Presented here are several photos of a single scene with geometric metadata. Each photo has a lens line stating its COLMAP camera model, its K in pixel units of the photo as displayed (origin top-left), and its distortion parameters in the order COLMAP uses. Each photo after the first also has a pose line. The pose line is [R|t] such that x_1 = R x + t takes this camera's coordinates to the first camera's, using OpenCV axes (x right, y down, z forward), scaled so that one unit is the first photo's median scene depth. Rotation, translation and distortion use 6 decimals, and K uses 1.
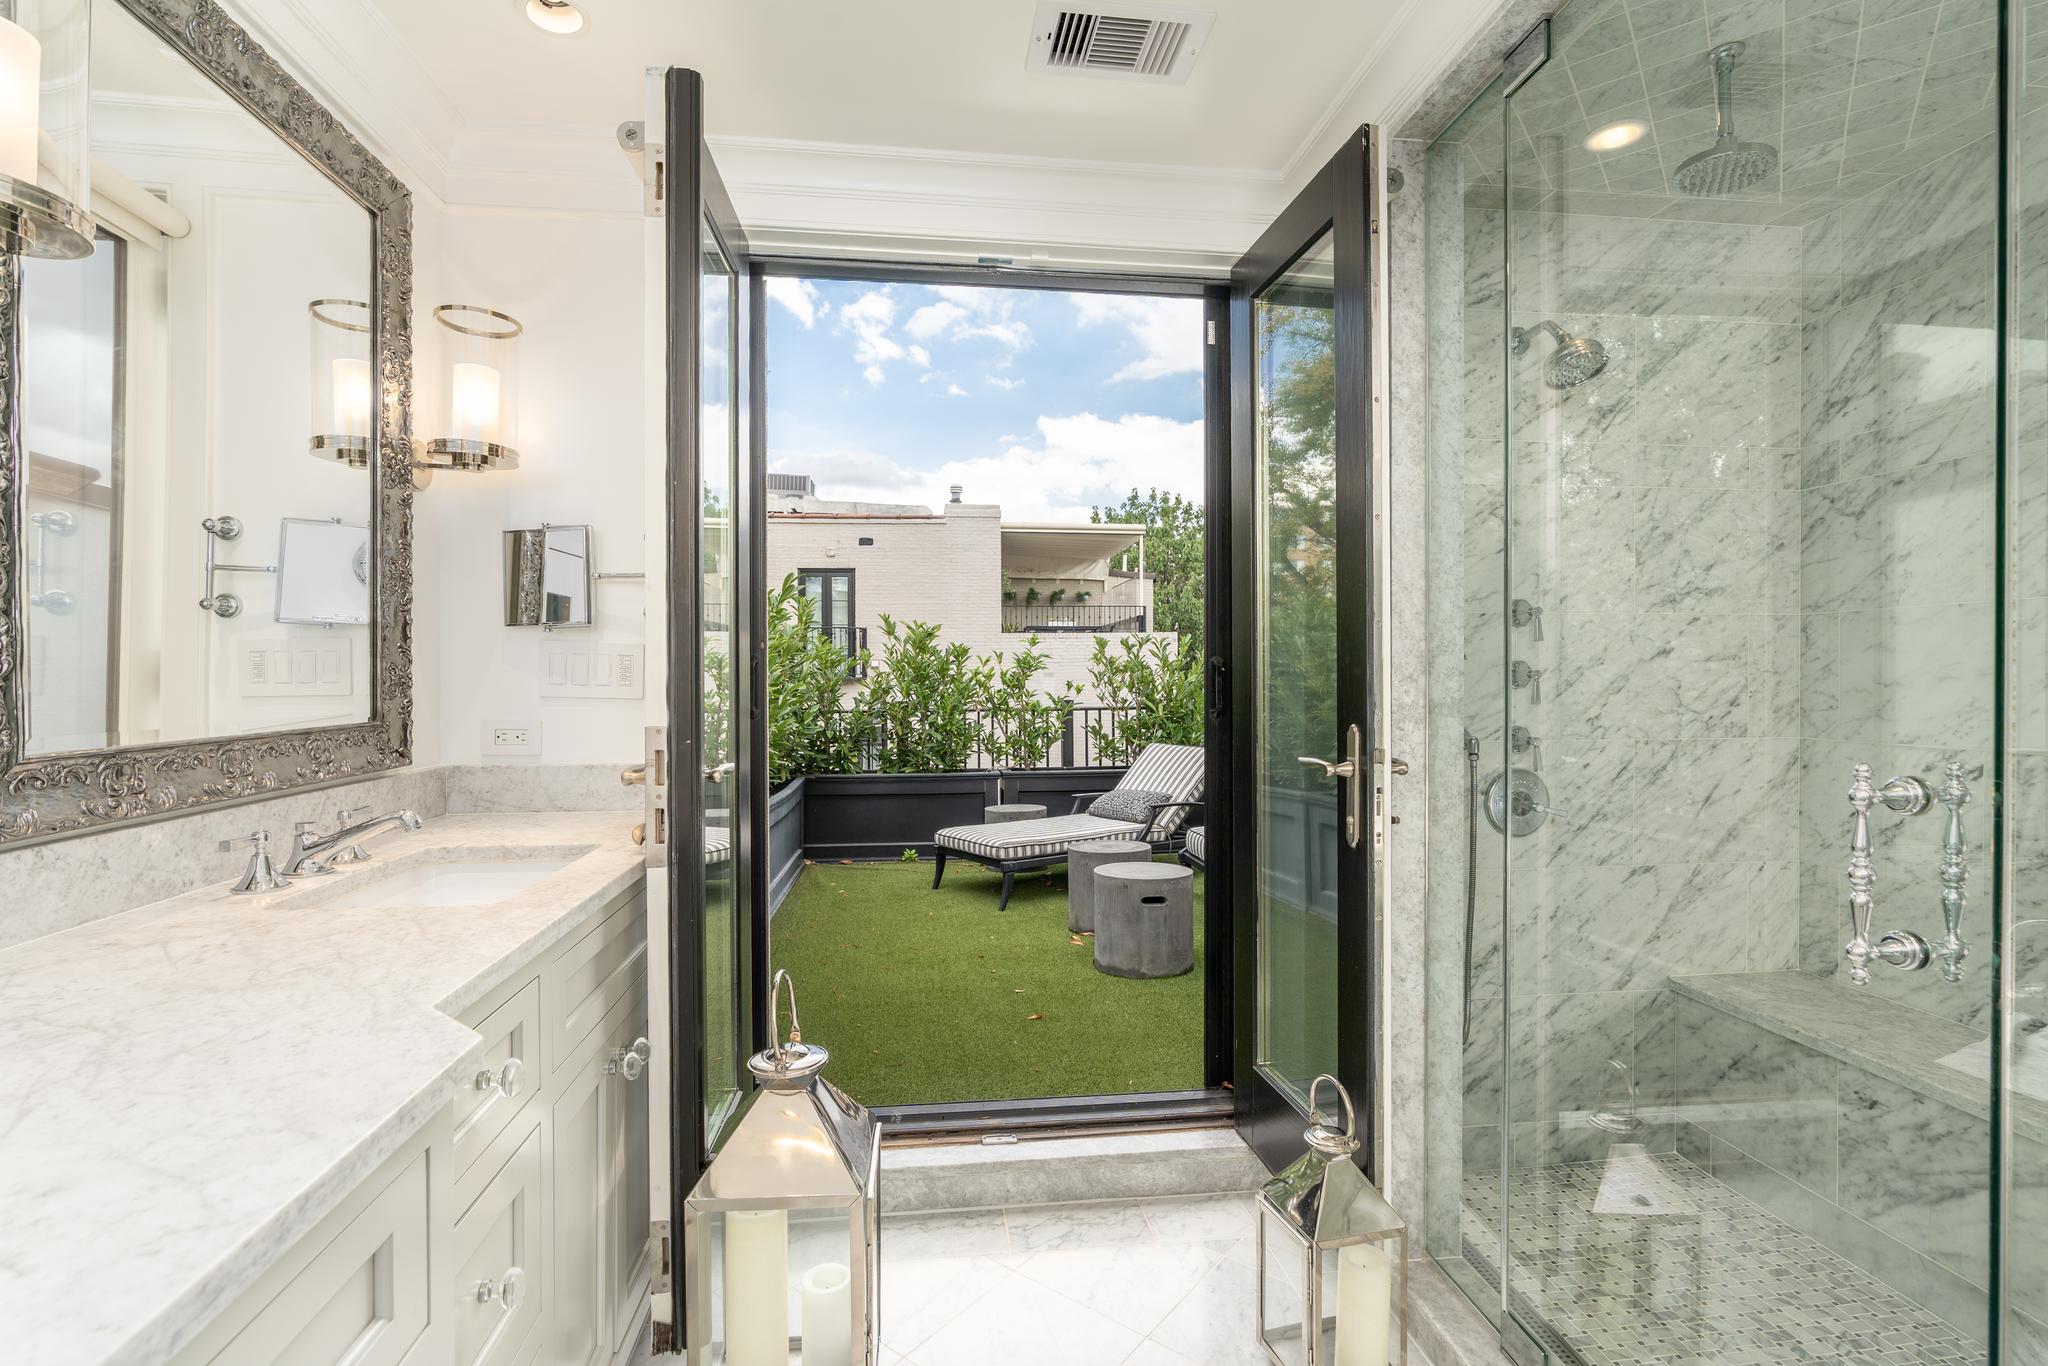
lens RADIAL K [[945.4, 0, 1027.9], [0, 945.4, 684.7], [0, 0, 1]] dist [-0.003150, 0.000129]
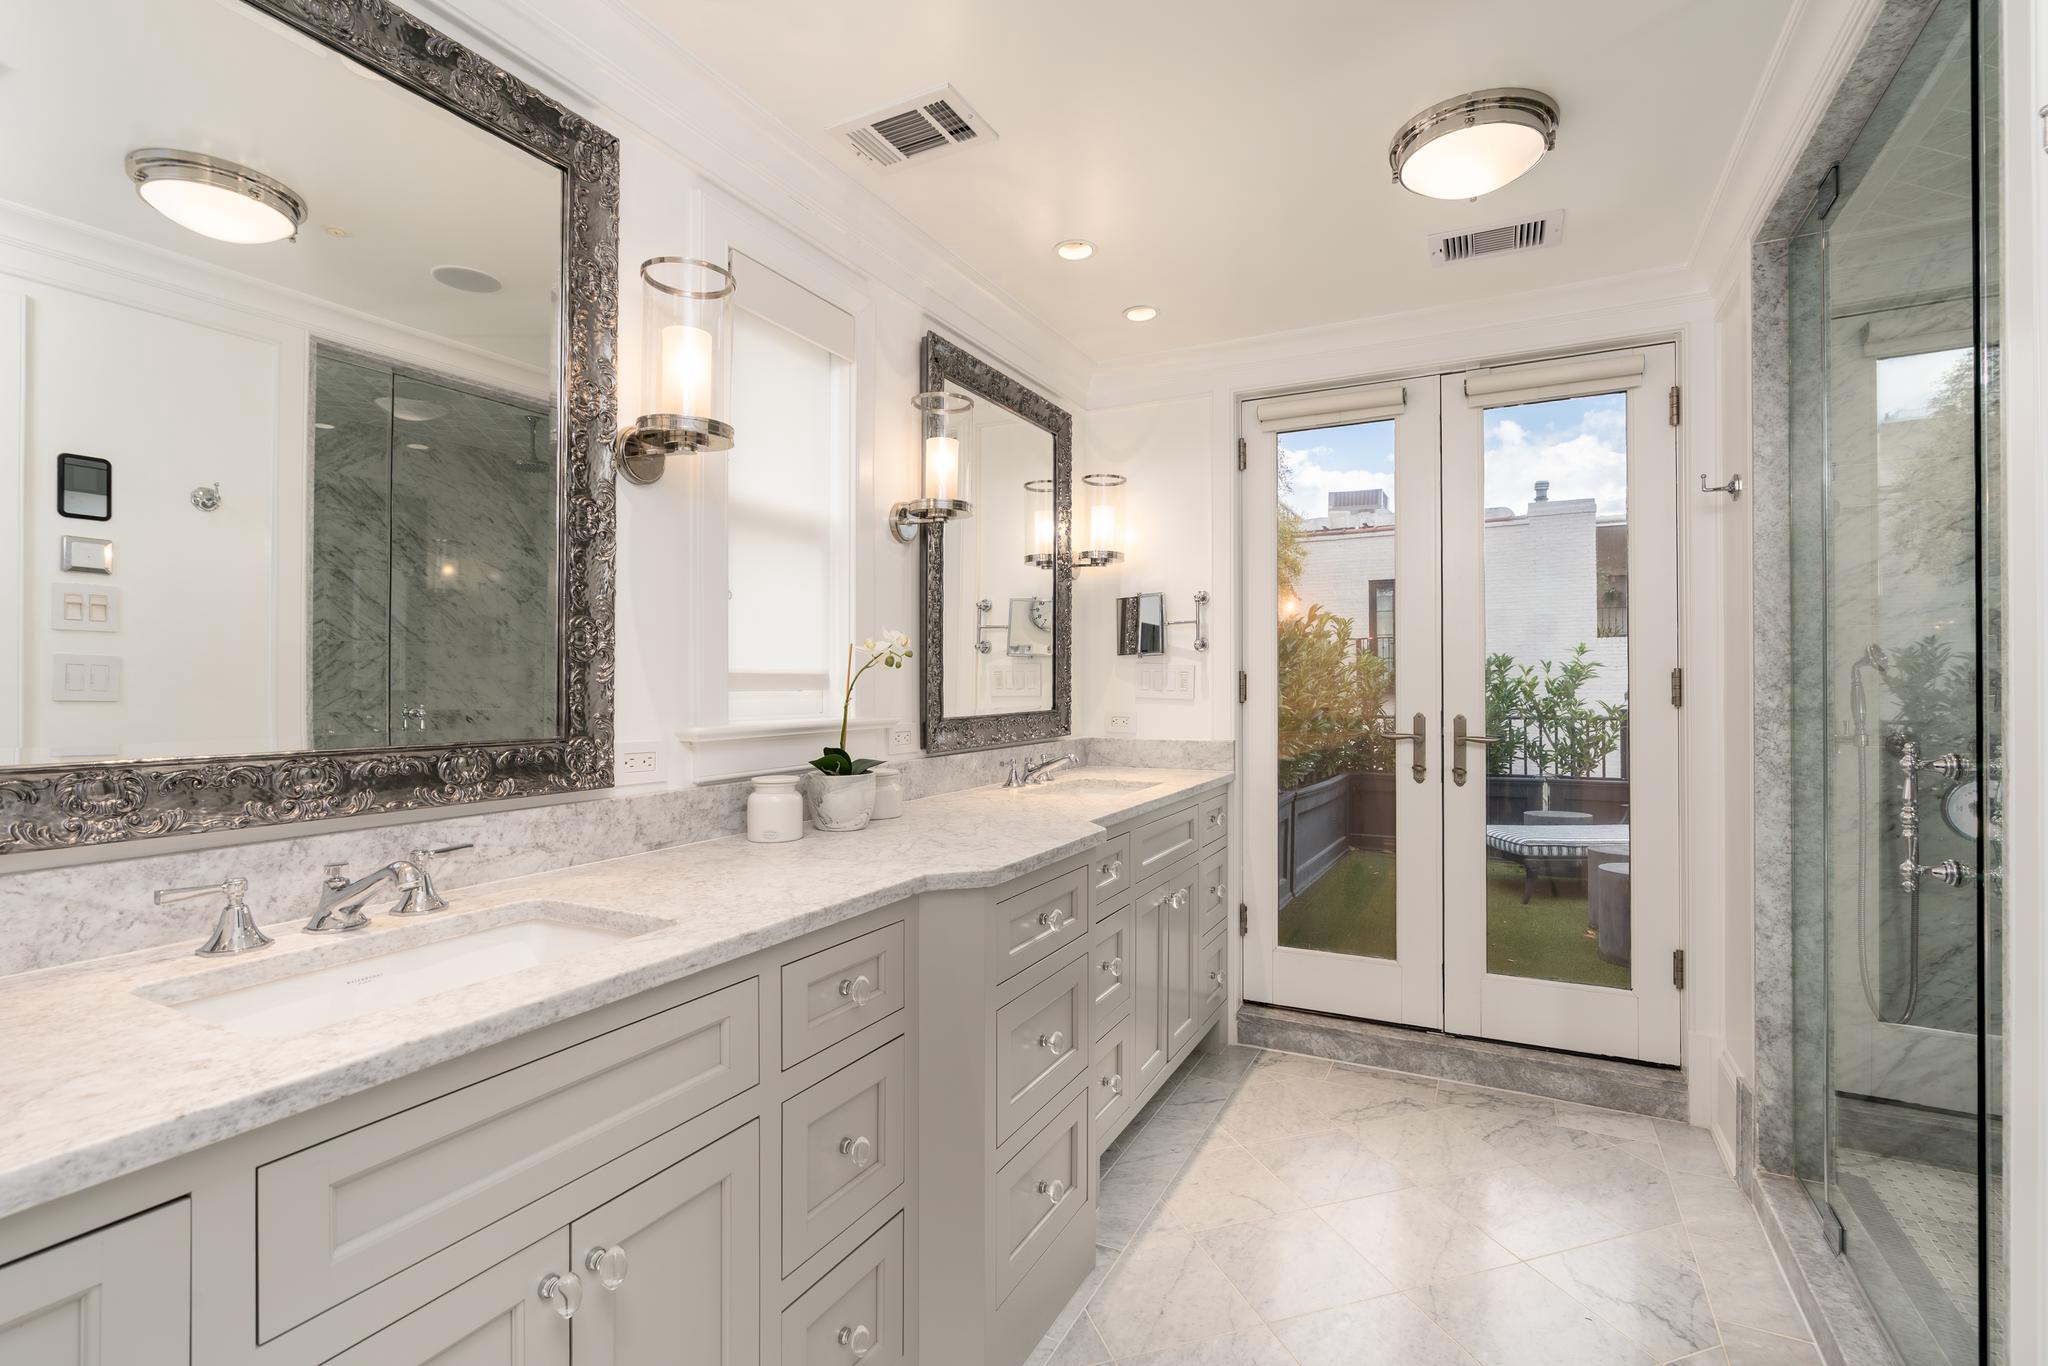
lens RADIAL K [[945.4, 0, 1071.9], [0, 945.4, 679.3], [0, 0, 1]] dist [-0.003150, 0.000129]
pose [[0.848100, -0.003556, -0.529825, 0.086465], [-0.004344, 0.999897, -0.013665, 0.001313], [0.529819, 0.013891, 0.847997, -0.150577]]
